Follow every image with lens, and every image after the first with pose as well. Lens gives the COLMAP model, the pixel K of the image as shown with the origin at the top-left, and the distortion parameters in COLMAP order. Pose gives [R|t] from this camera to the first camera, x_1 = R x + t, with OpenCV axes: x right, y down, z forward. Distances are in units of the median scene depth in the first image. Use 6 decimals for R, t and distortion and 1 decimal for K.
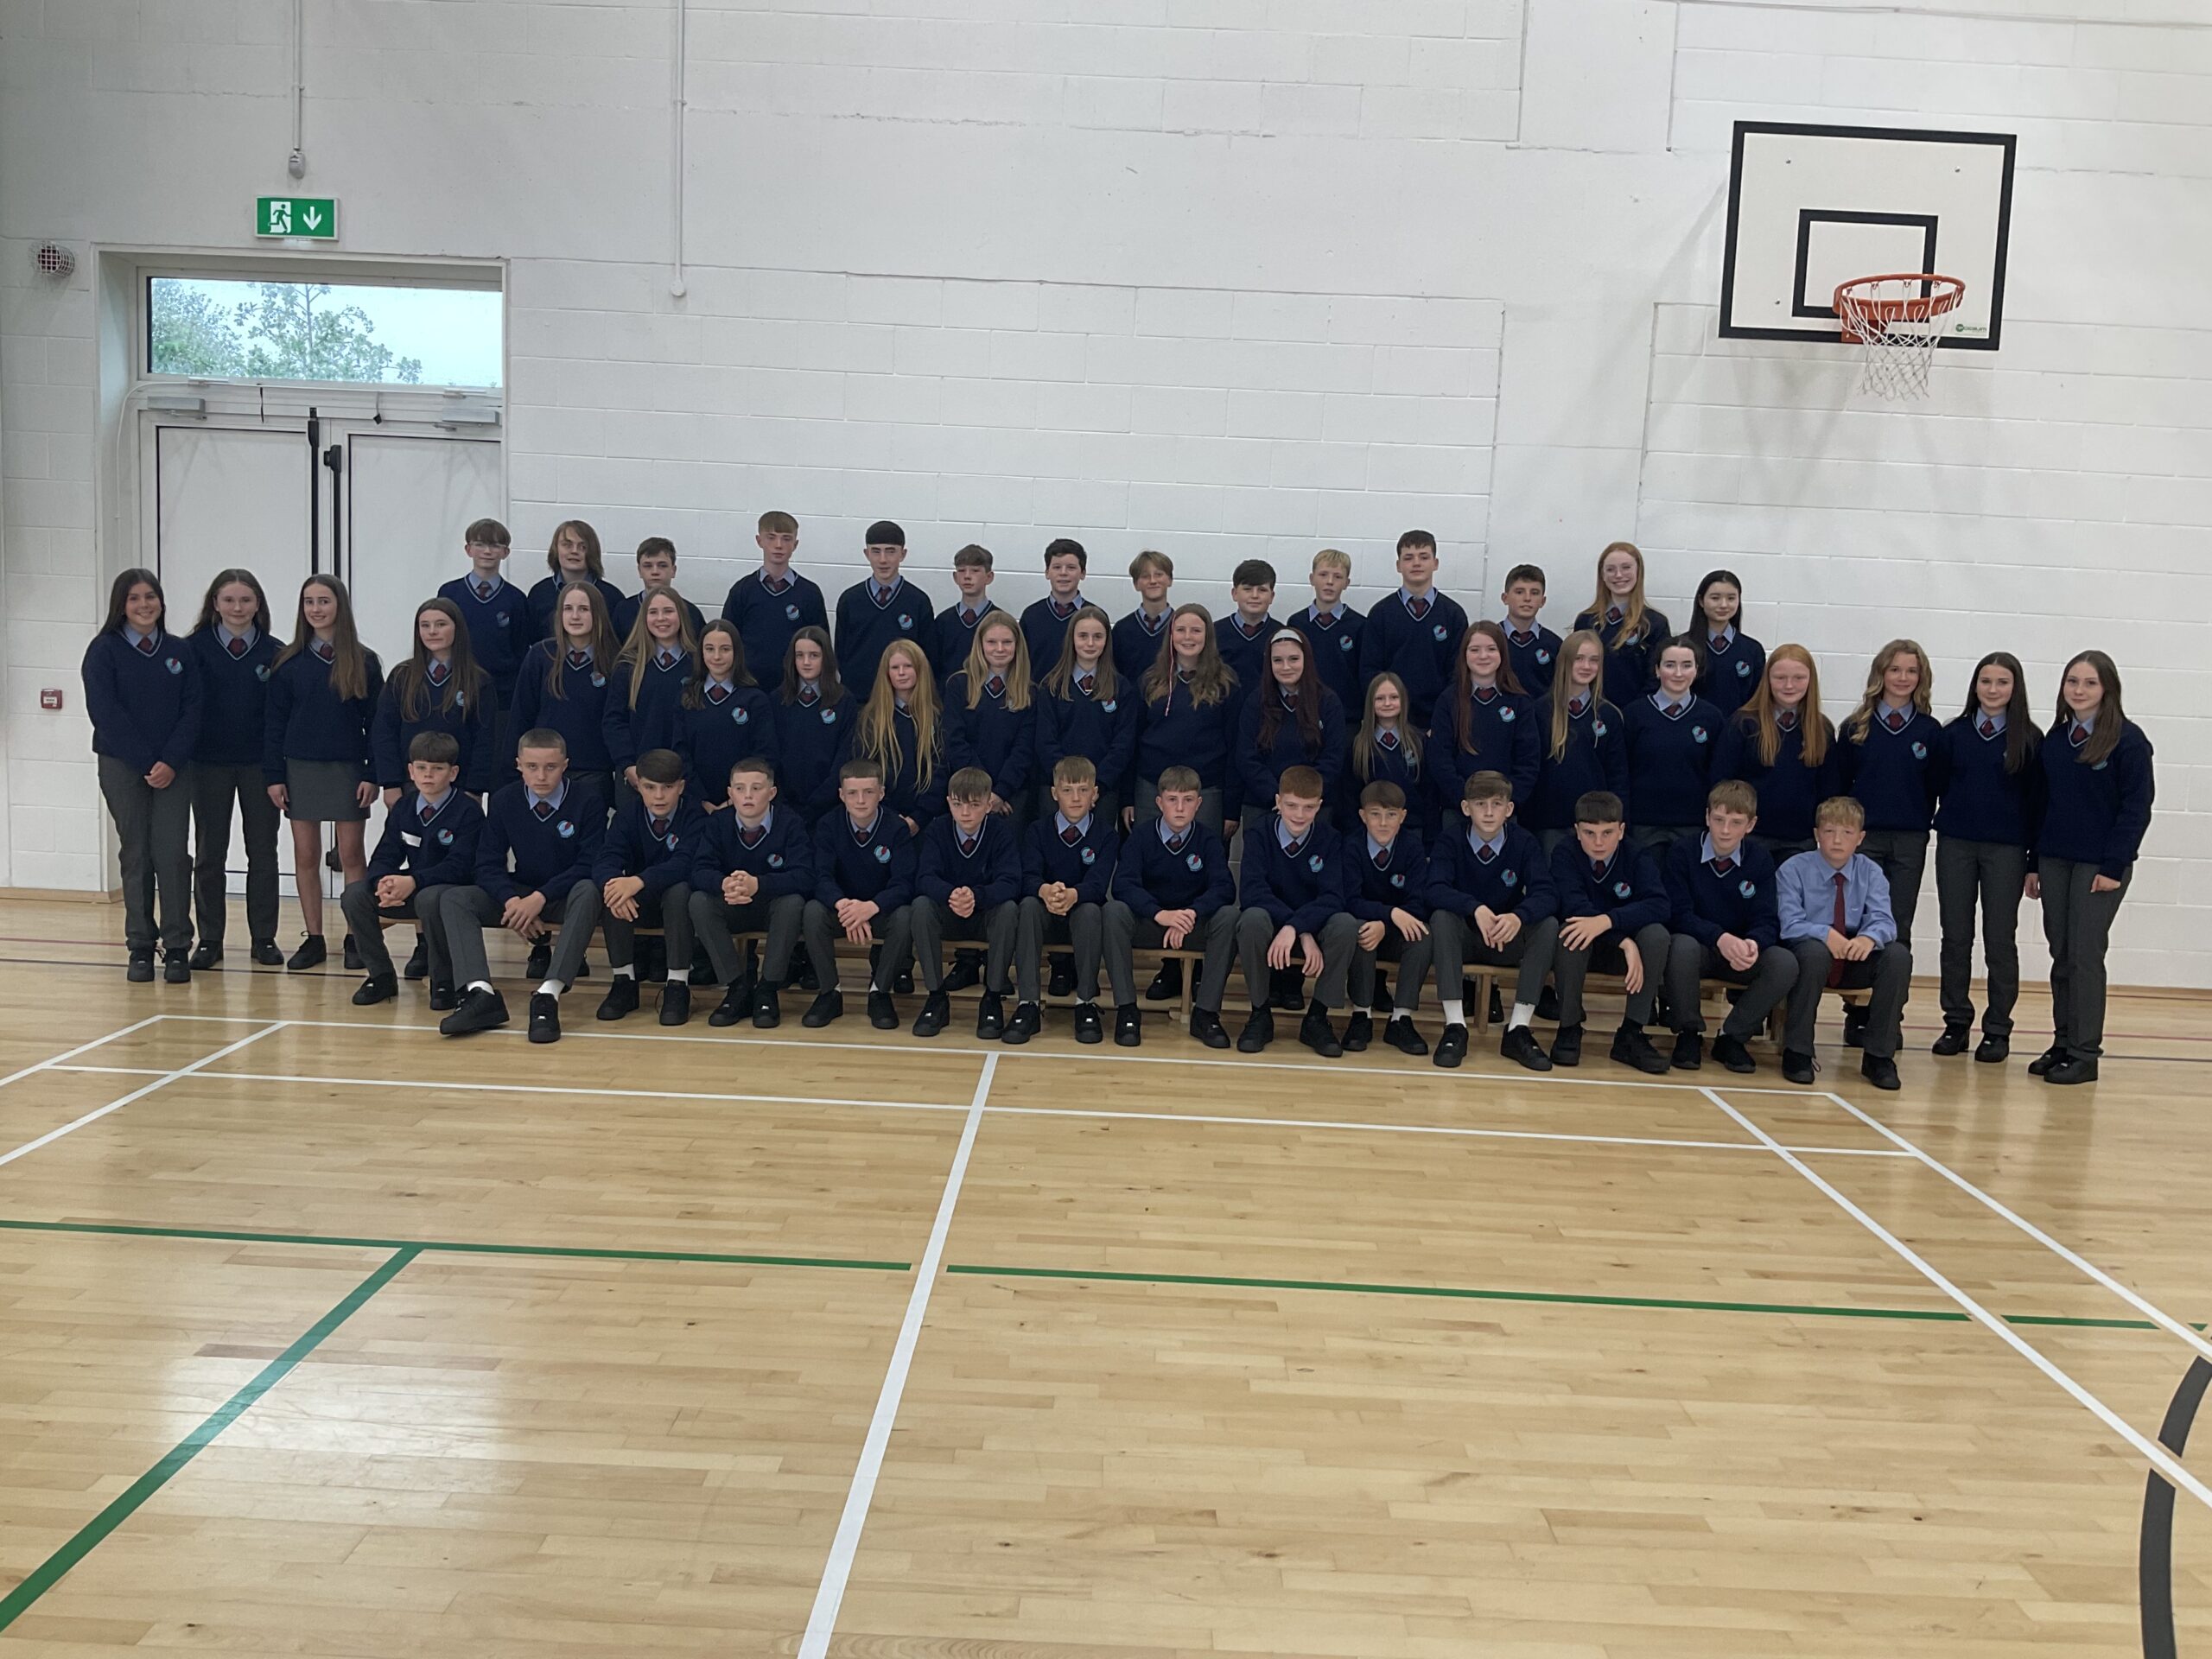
lens RADIAL K [[1800.8, 0, 1106.0], [0, 1800.8, 829.5], [0, 0, 1]] dist [0.083664, -0.190475]
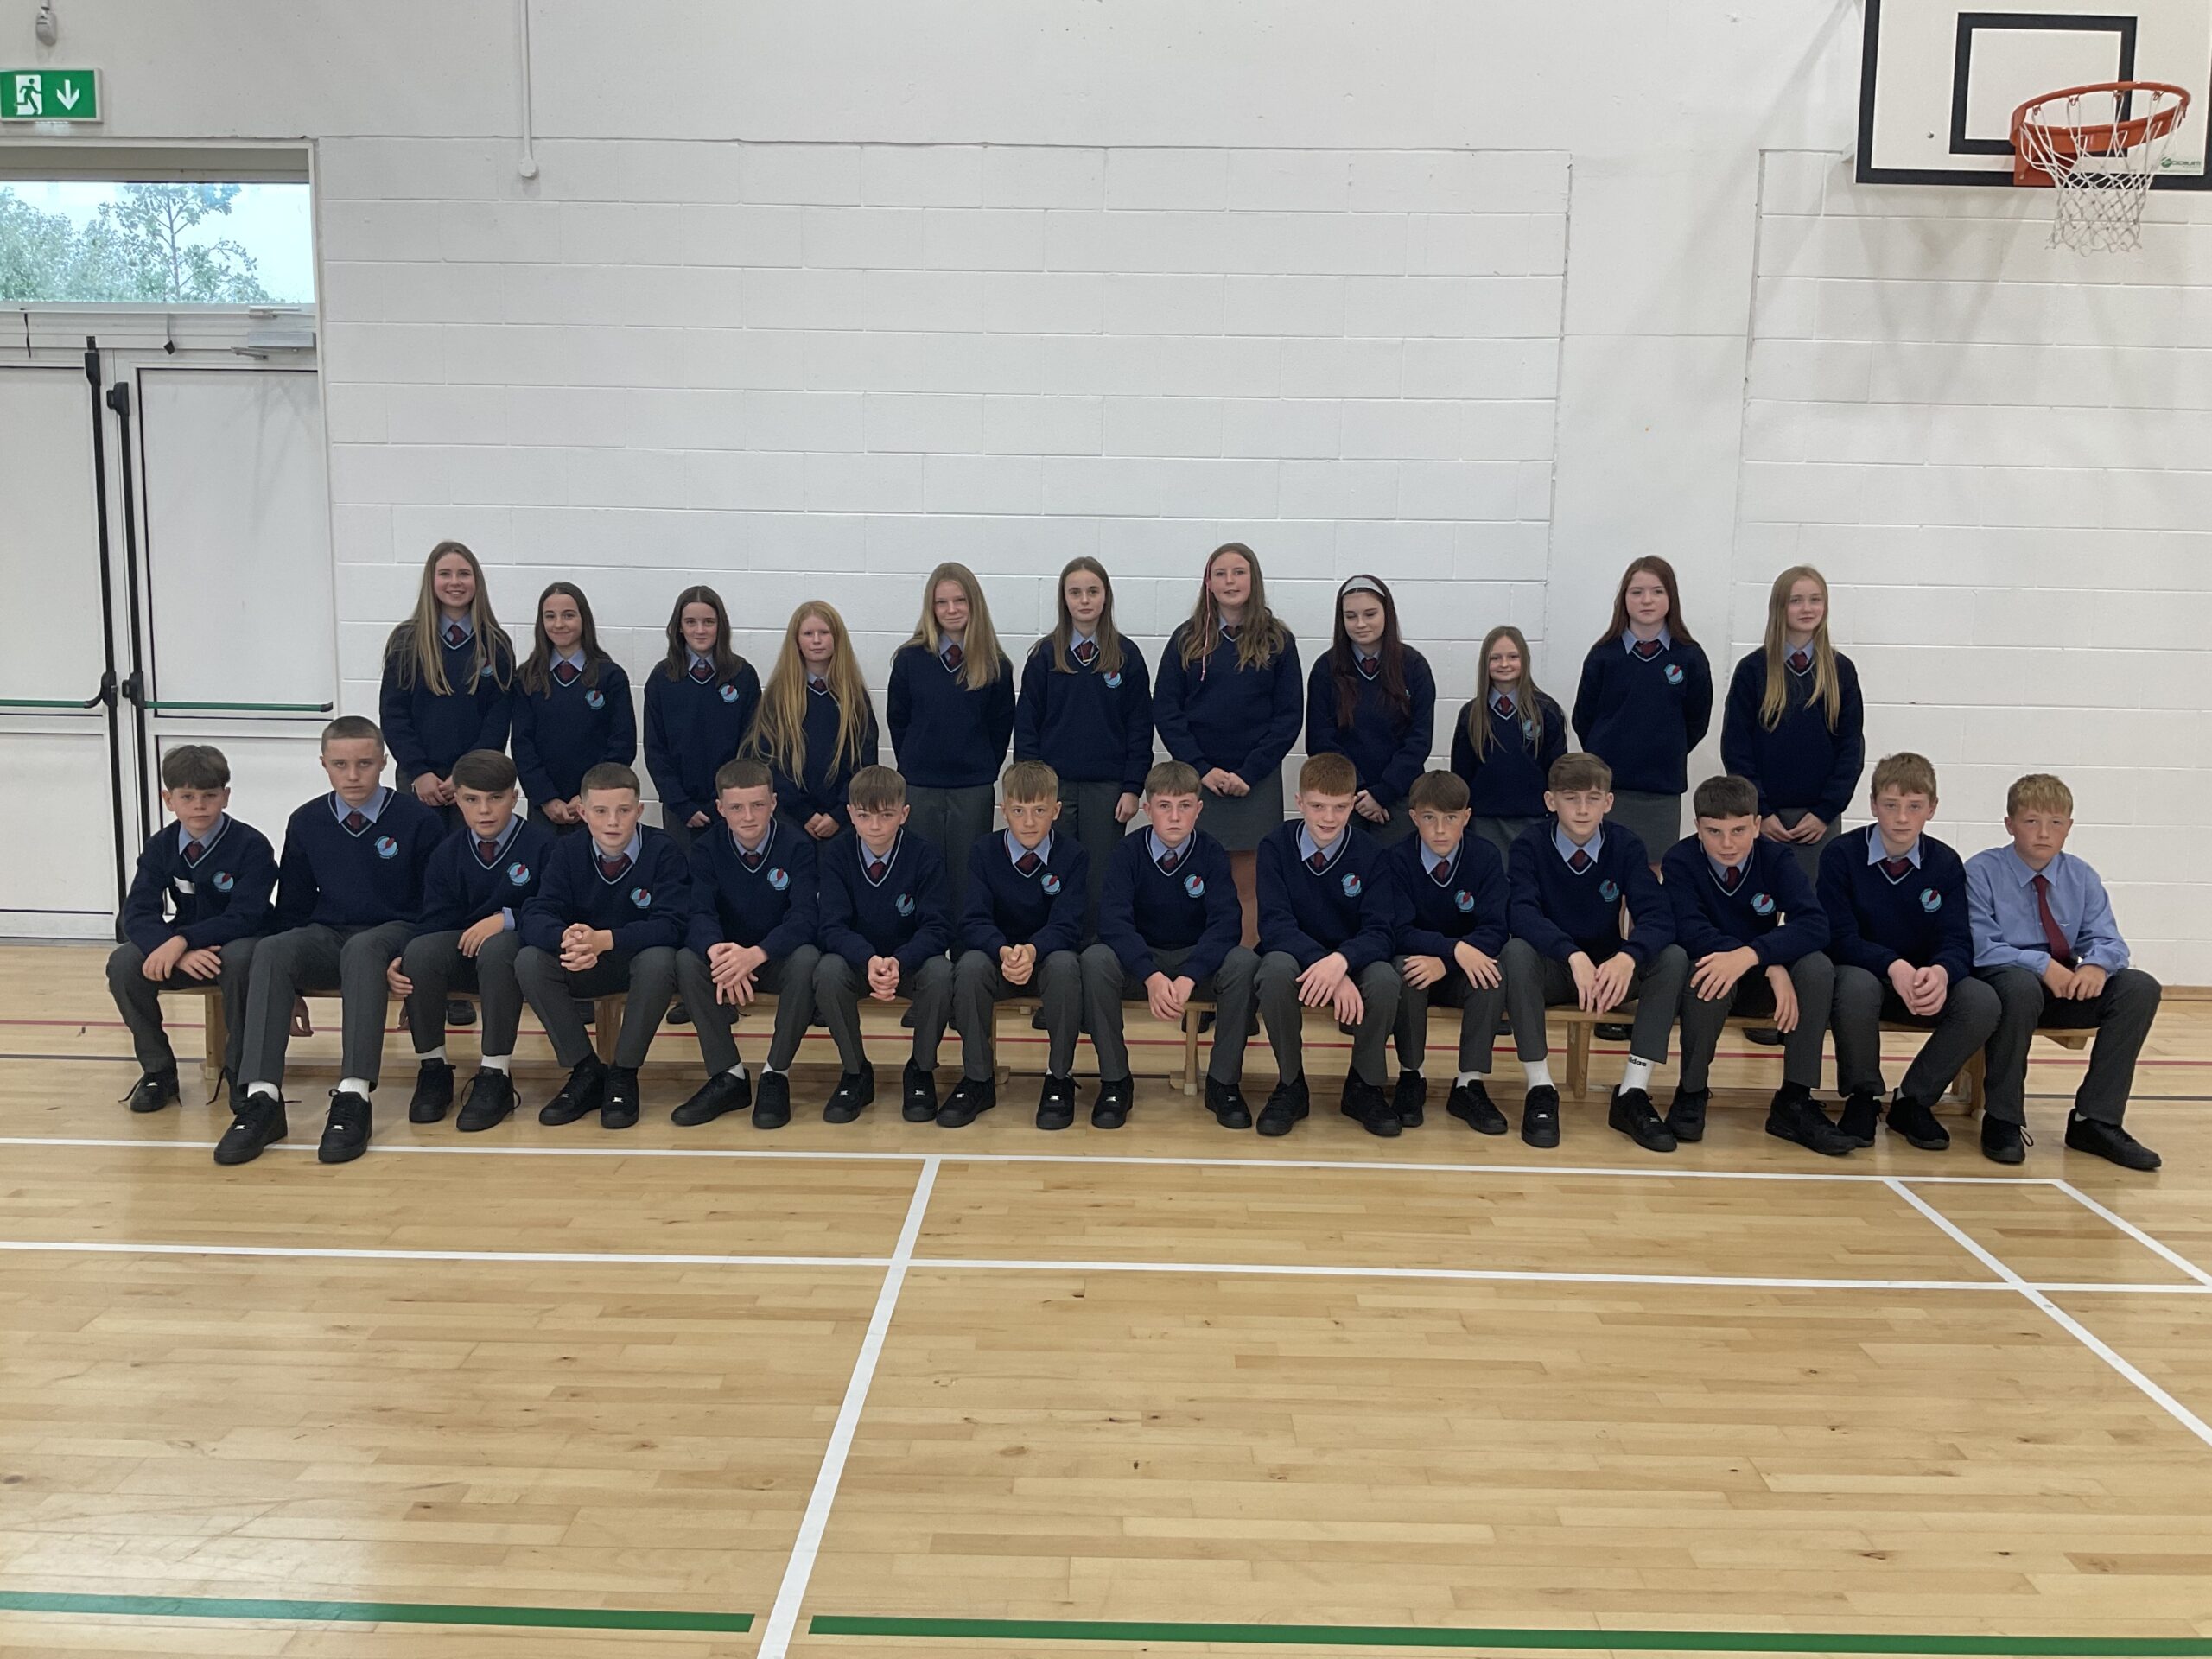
lens RADIAL K [[1812.4, 0, 1106.0], [0, 1812.4, 829.5], [0, 0, 1]] dist [0.011318, -0.035919]
pose [[0.999594, -0.028084, -0.004826, 0.018659], [0.028197, 0.999284, 0.025236, -0.032797], [0.004114, -0.025361, 0.999670, 0.301071]]
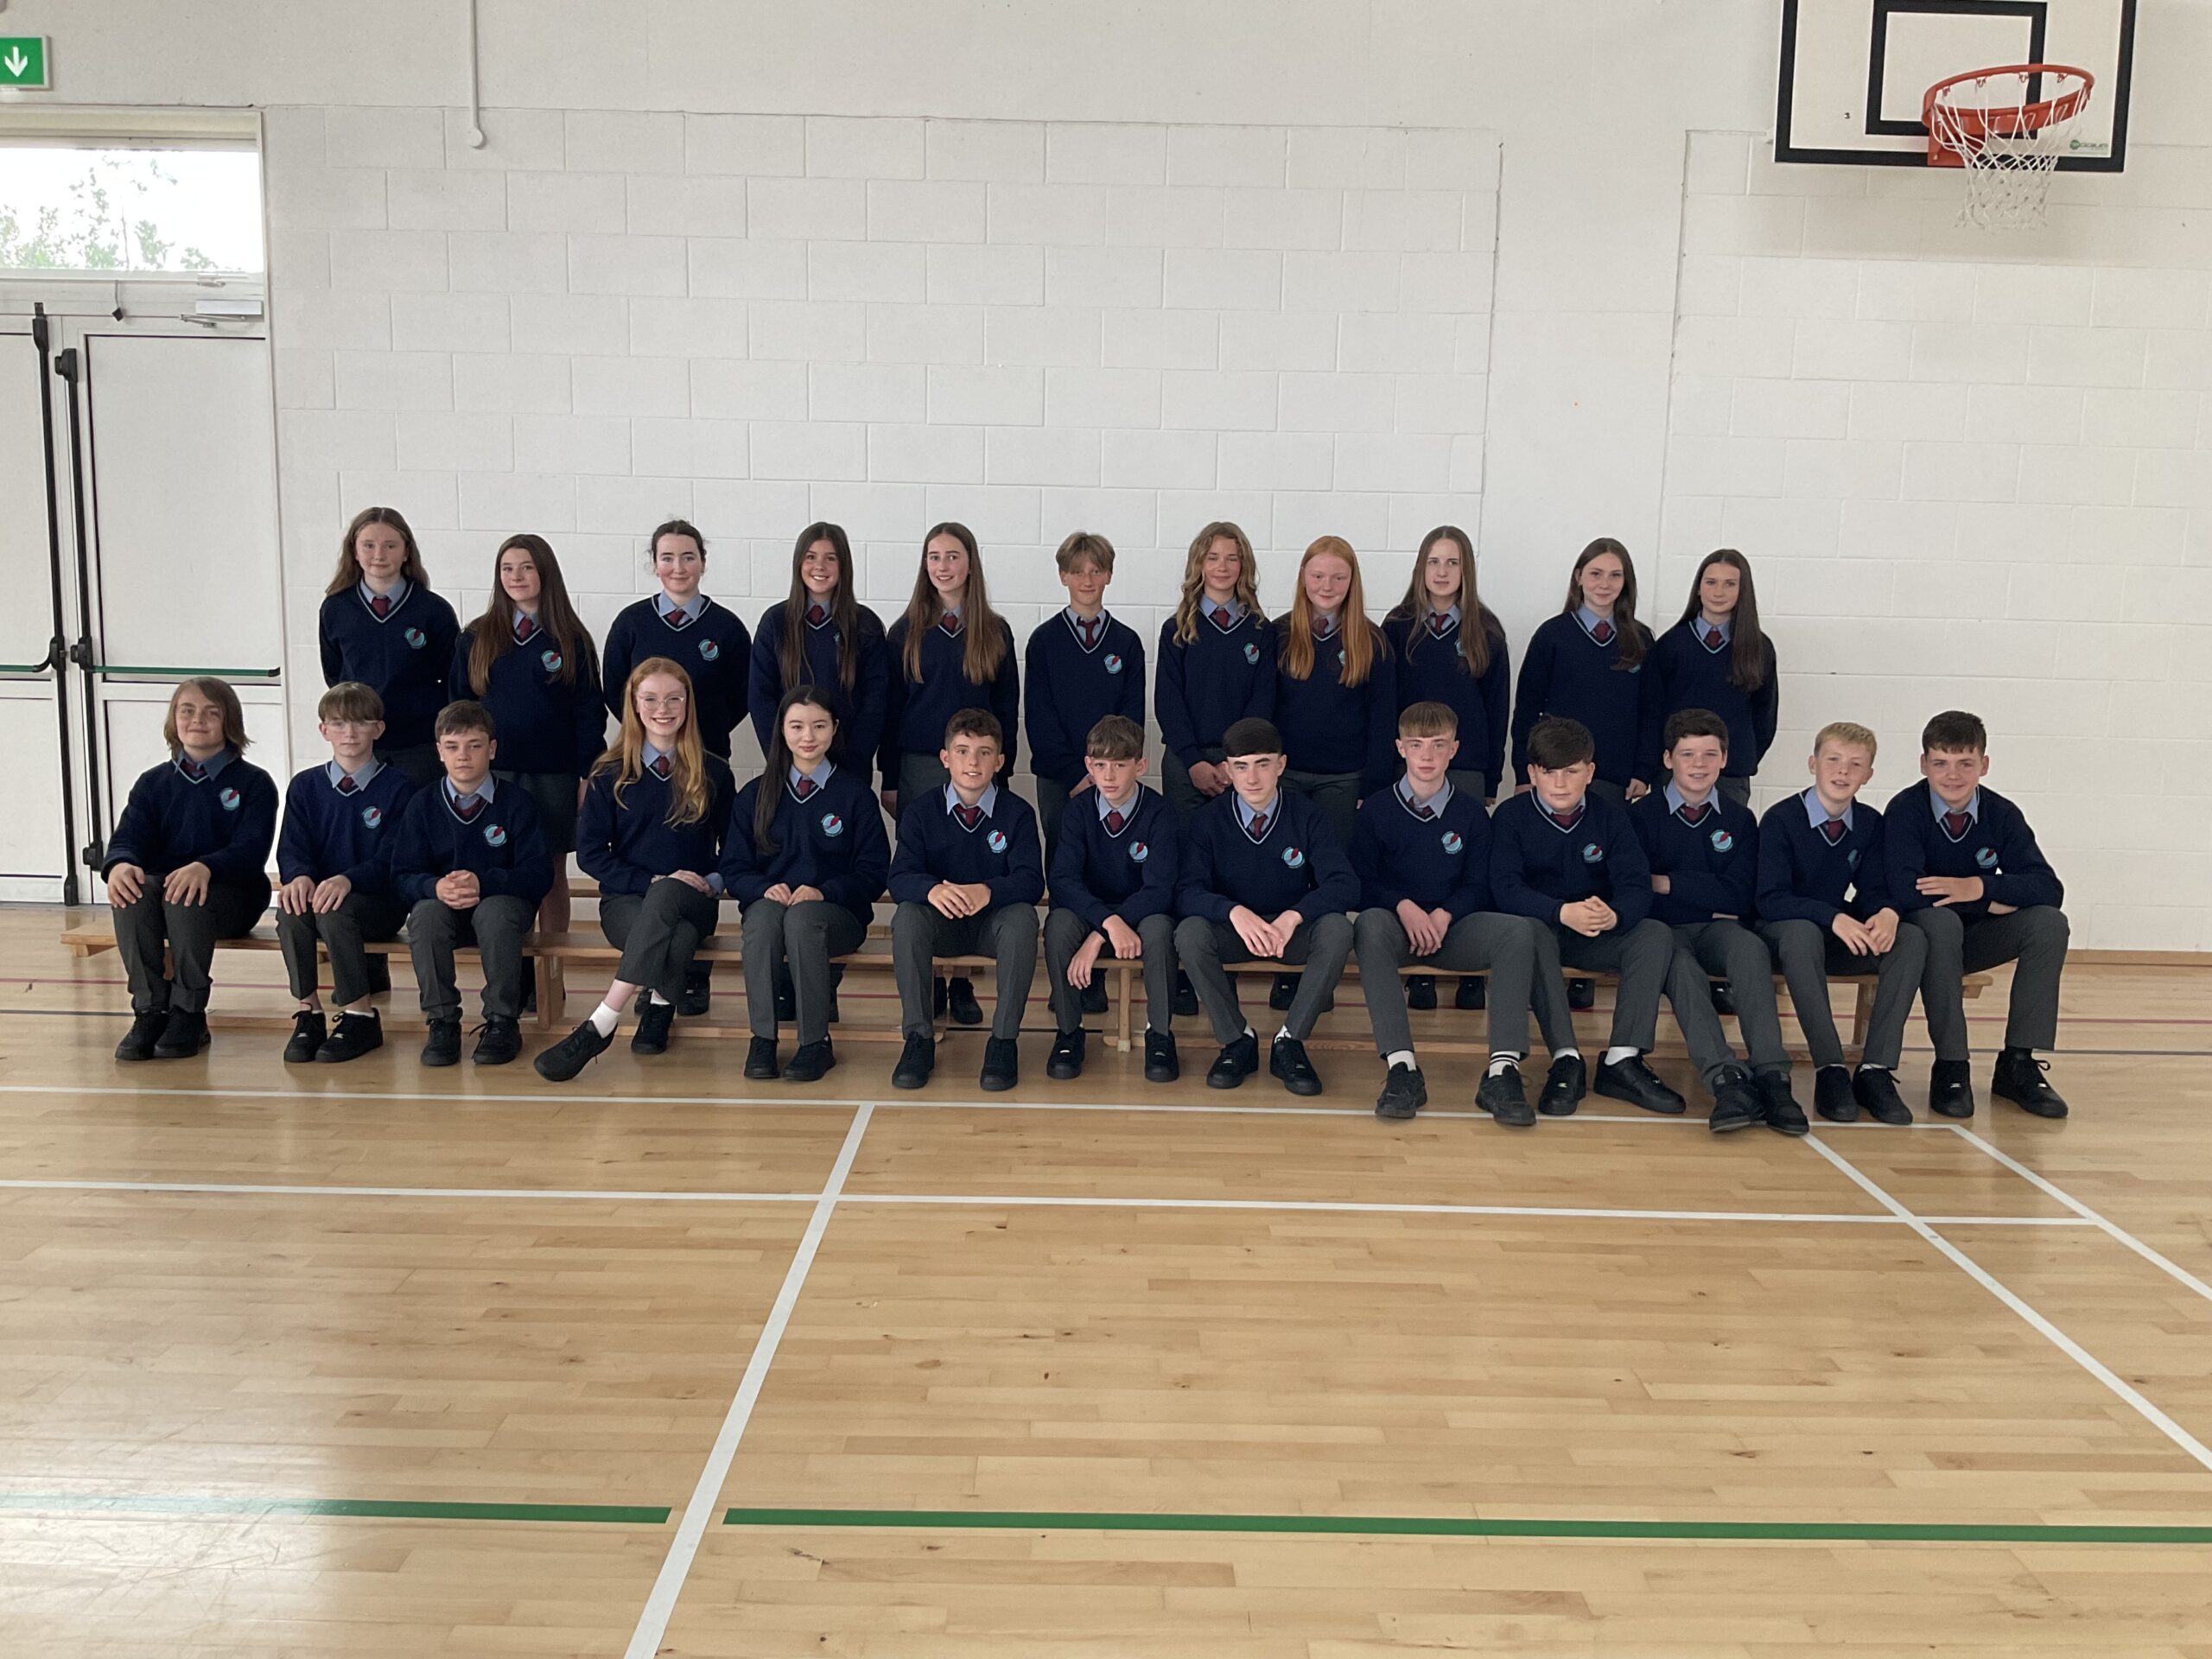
lens RADIAL K [[1812.4, 0, 1106.0], [0, 1812.4, 829.5], [0, 0, 1]] dist [0.011318, -0.035919]
pose [[0.999567, -0.025855, 0.014038, 0.035616], [0.025409, 0.999196, 0.031028, -0.015253], [-0.014829, -0.030658, 0.999420, 0.277676]]
